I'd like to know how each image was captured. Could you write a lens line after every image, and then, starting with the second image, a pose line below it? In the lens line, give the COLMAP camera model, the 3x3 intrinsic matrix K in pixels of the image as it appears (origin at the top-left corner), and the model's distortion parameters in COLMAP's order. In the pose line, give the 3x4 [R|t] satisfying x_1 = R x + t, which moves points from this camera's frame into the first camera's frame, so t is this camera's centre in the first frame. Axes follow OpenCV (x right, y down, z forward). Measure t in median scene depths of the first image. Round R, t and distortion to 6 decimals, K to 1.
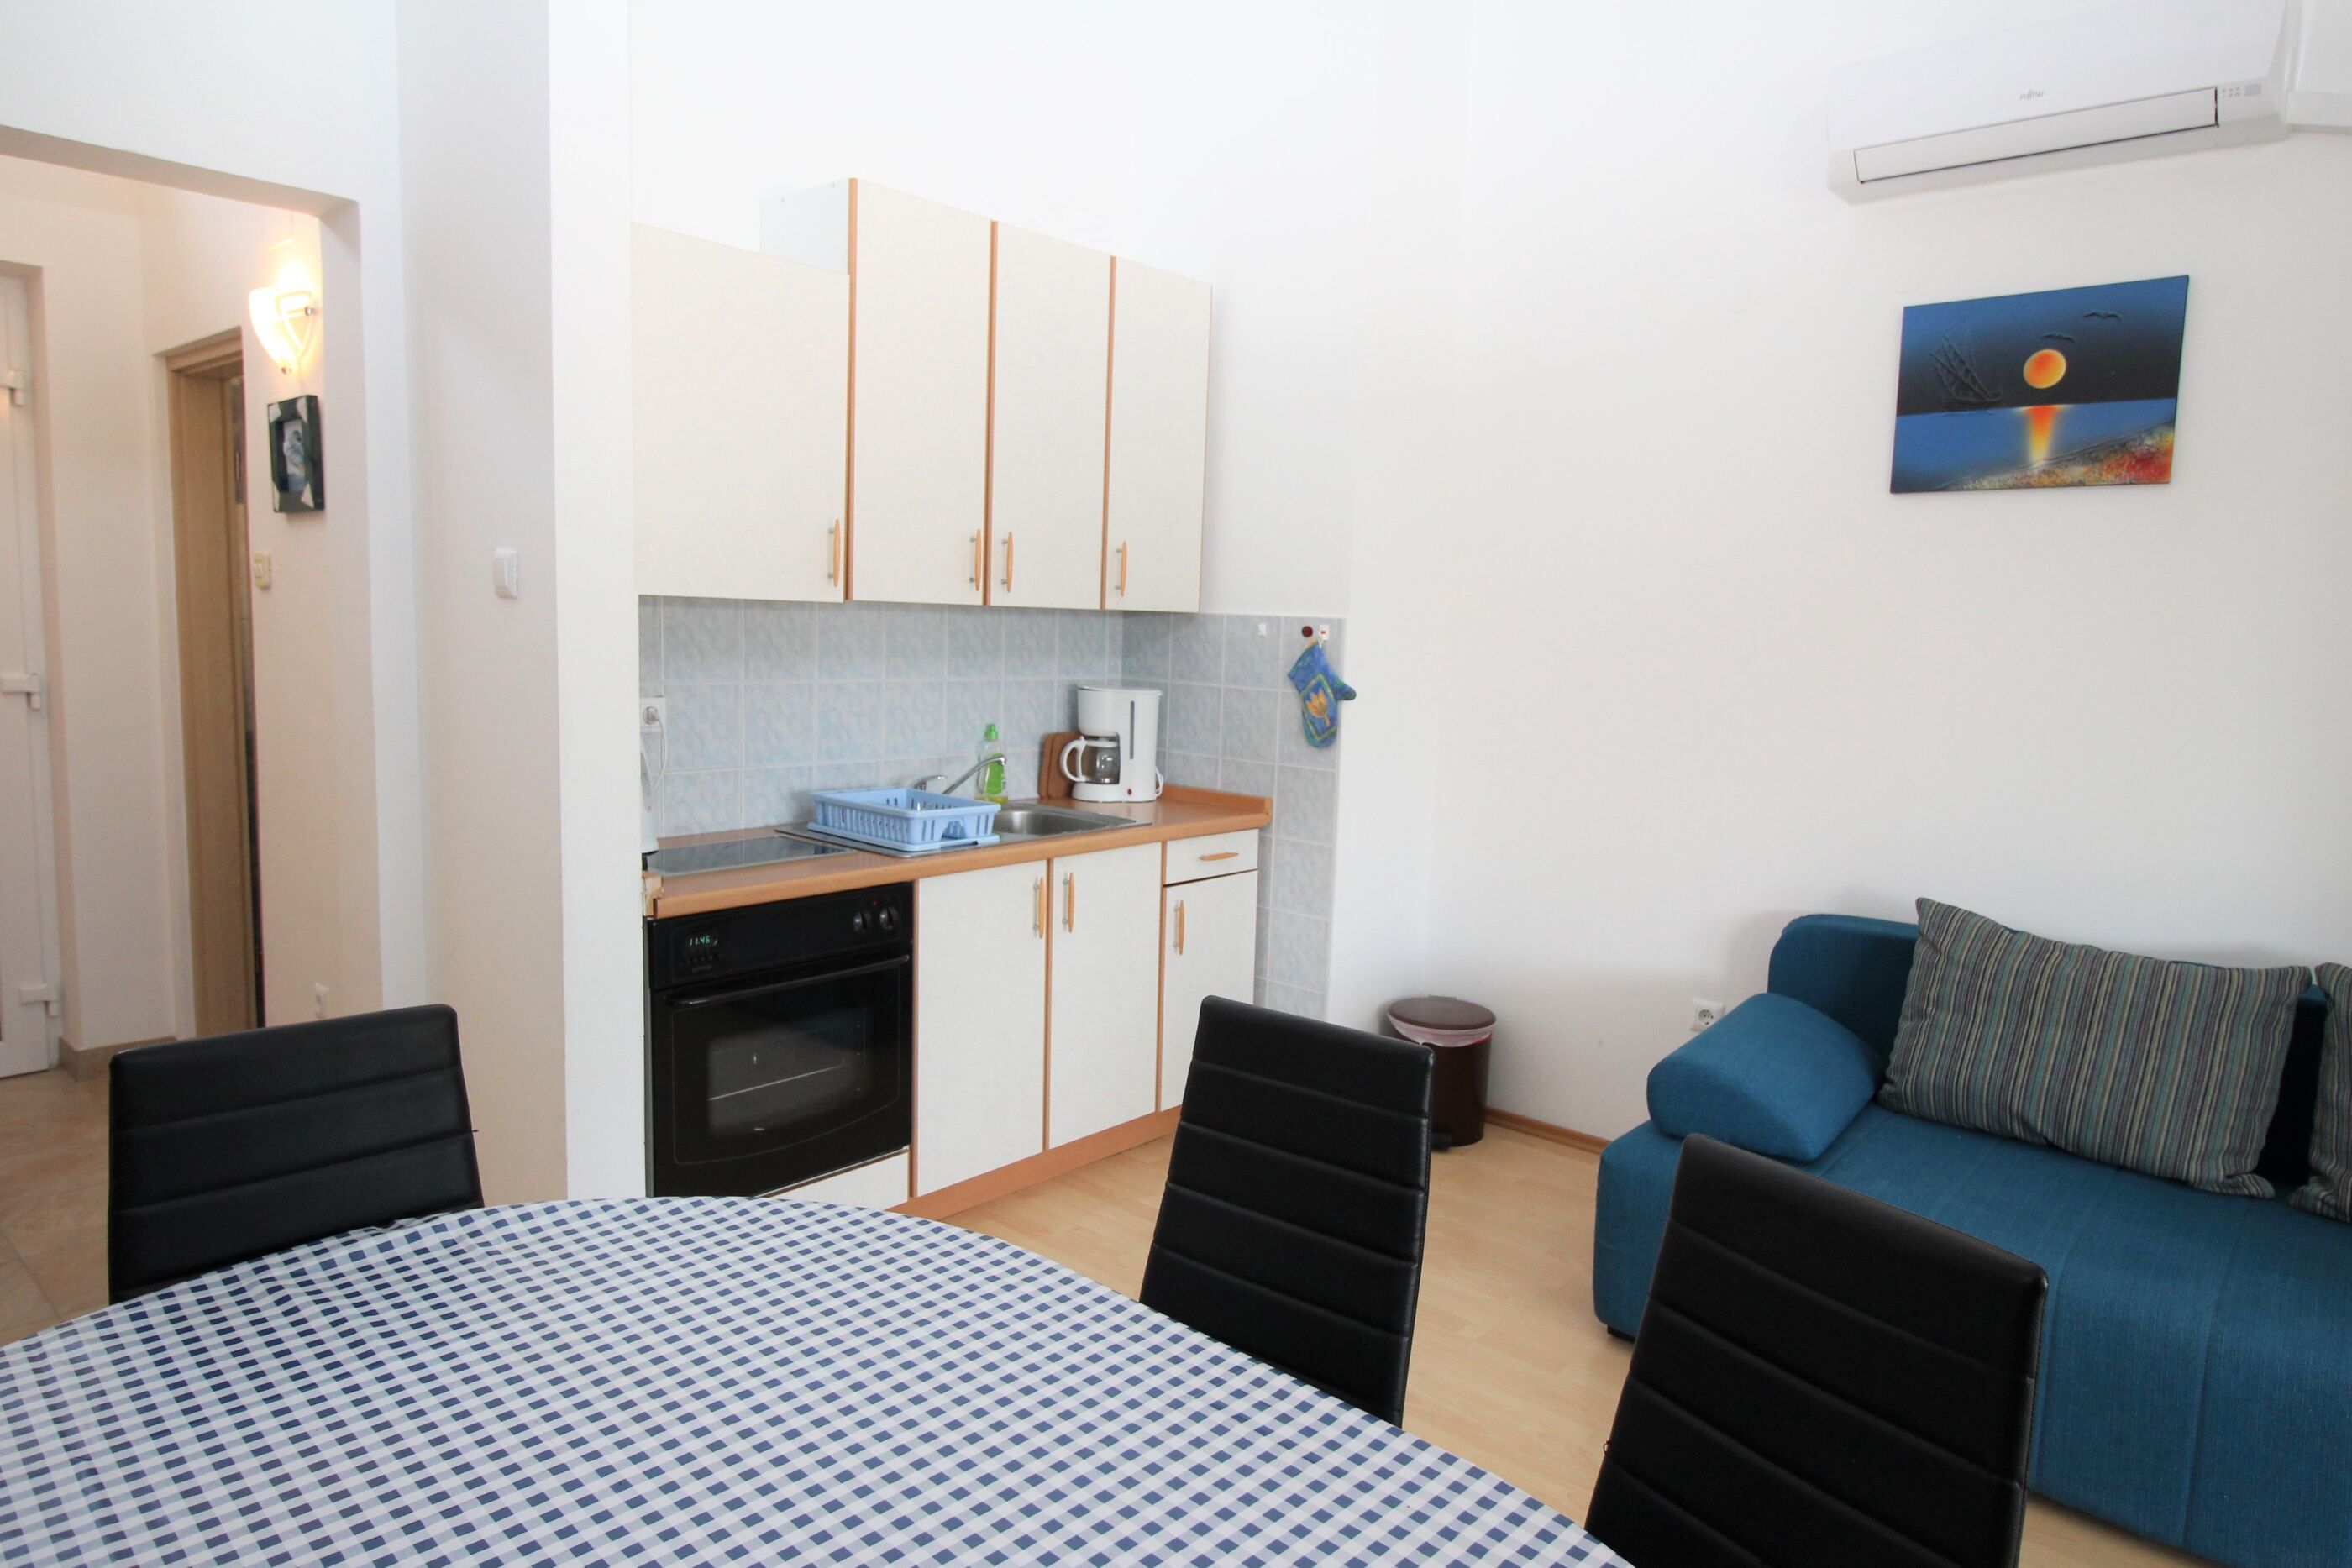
lens RADIAL K [[1450.5, 0, 1175.7], [0, 1450.5, 781.4], [0, 0, 1]] dist [-0.009391, -0.003136]
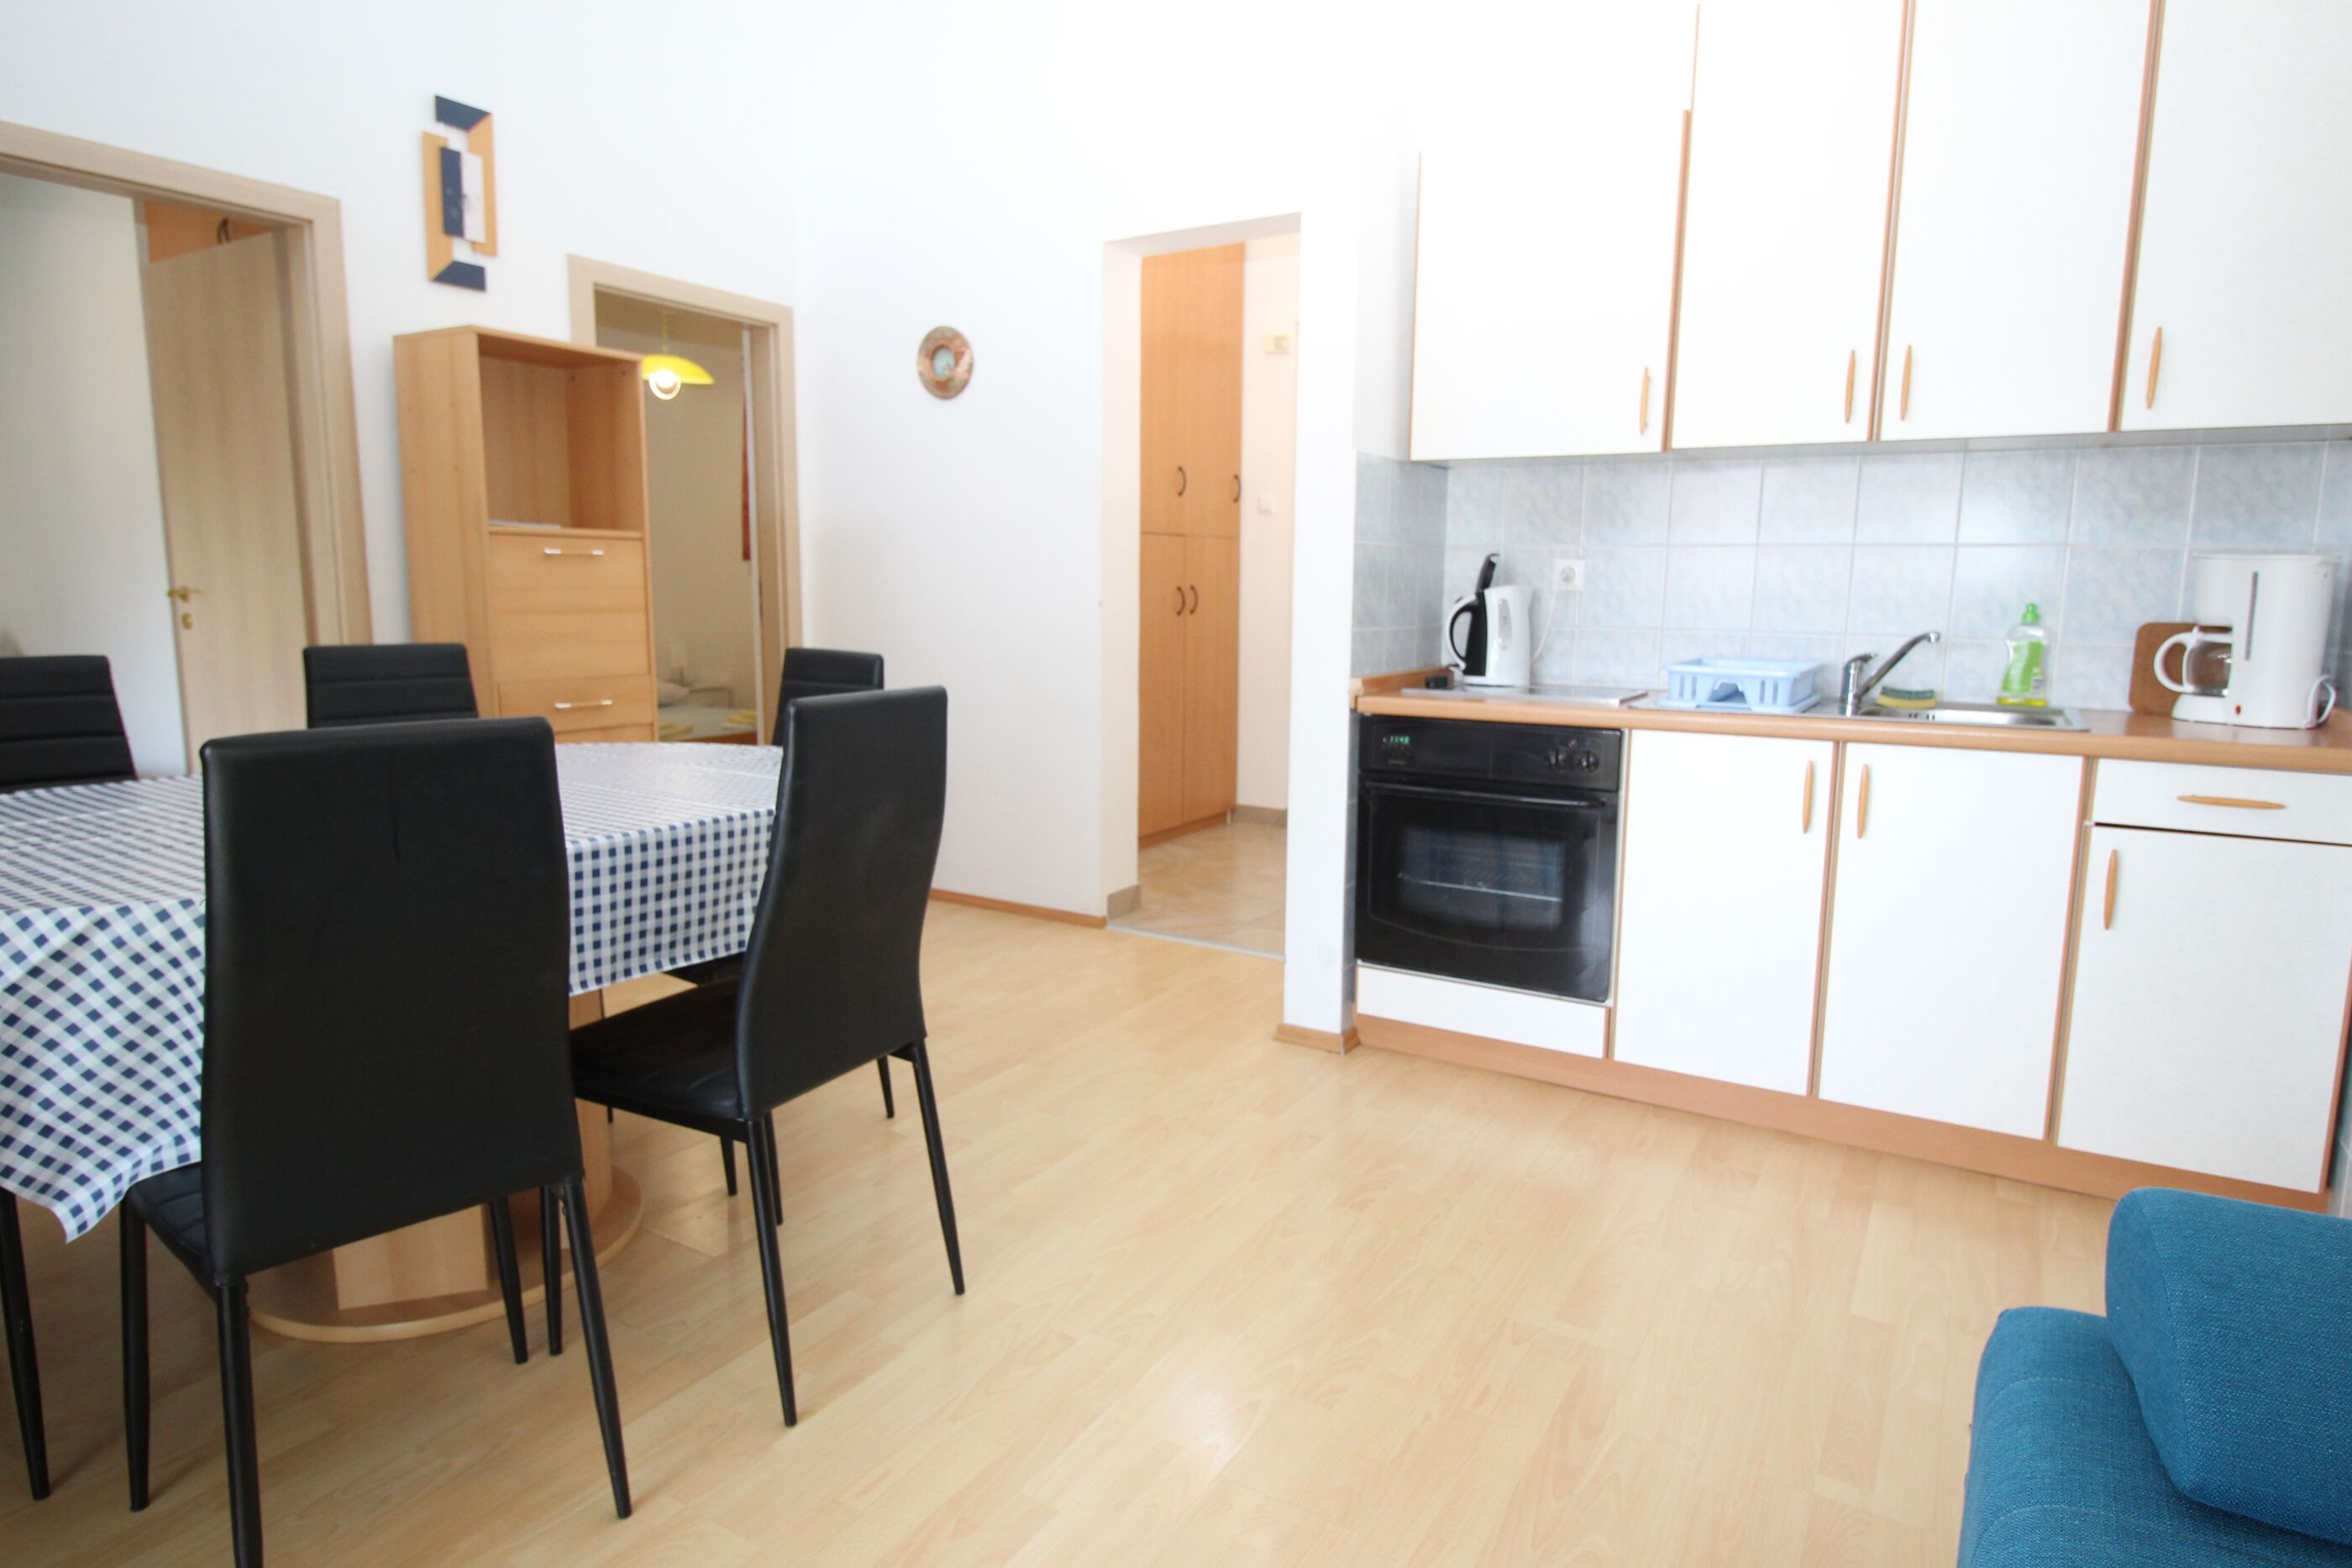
lens RADIAL K [[1296.8, 0, 1181.4], [0, 1296.8, 776.3], [0, 0, 1]] dist [-0.000587, -0.009607]
pose [[0.169001, 0.116024, -0.978763, 0.583471], [-0.118998, 0.988185, 0.096593, 0.047291], [0.978406, 0.100147, 0.180811, 0.519106]]
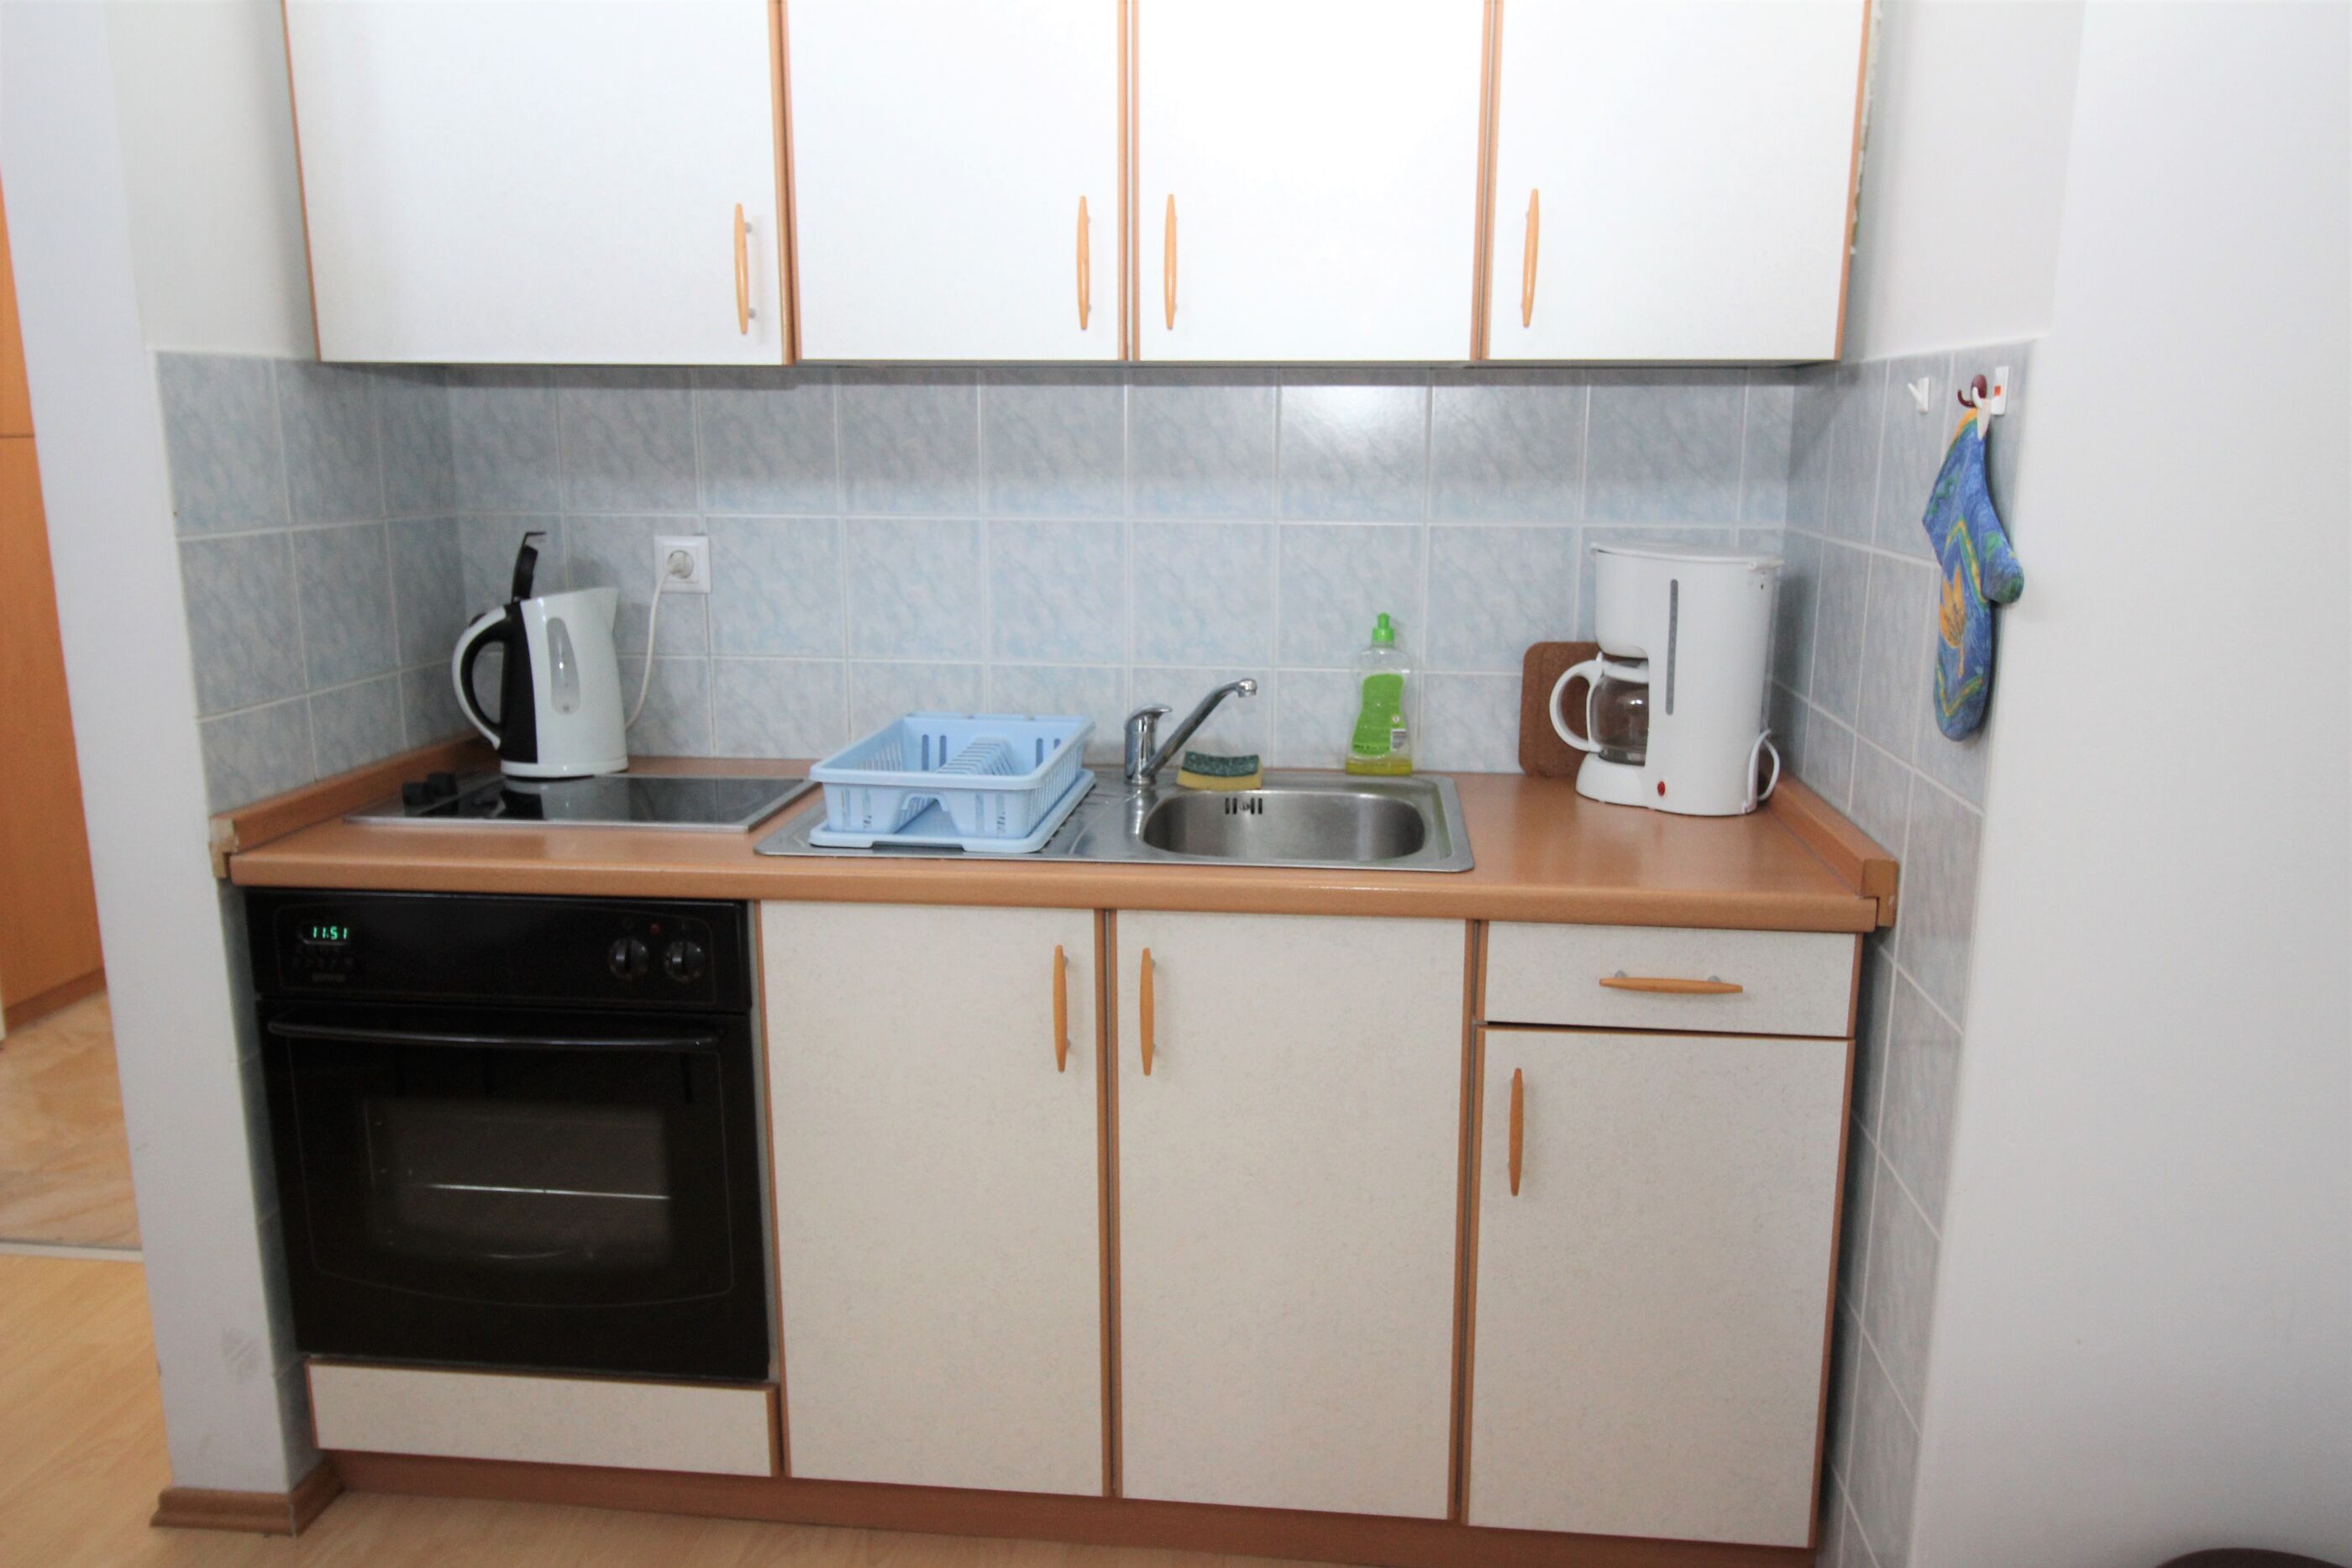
lens RADIAL K [[1691.4, 0, 1171.9], [0, 1691.4, 777.4], [0, 0, 1]] dist [0.018192, 0.004168]
pose [[0.572975, 0.137215, -0.808005, 0.366425], [-0.078557, 0.990541, 0.112507, -0.051876], [0.815799, -0.000989, 0.578334, 0.722968]]
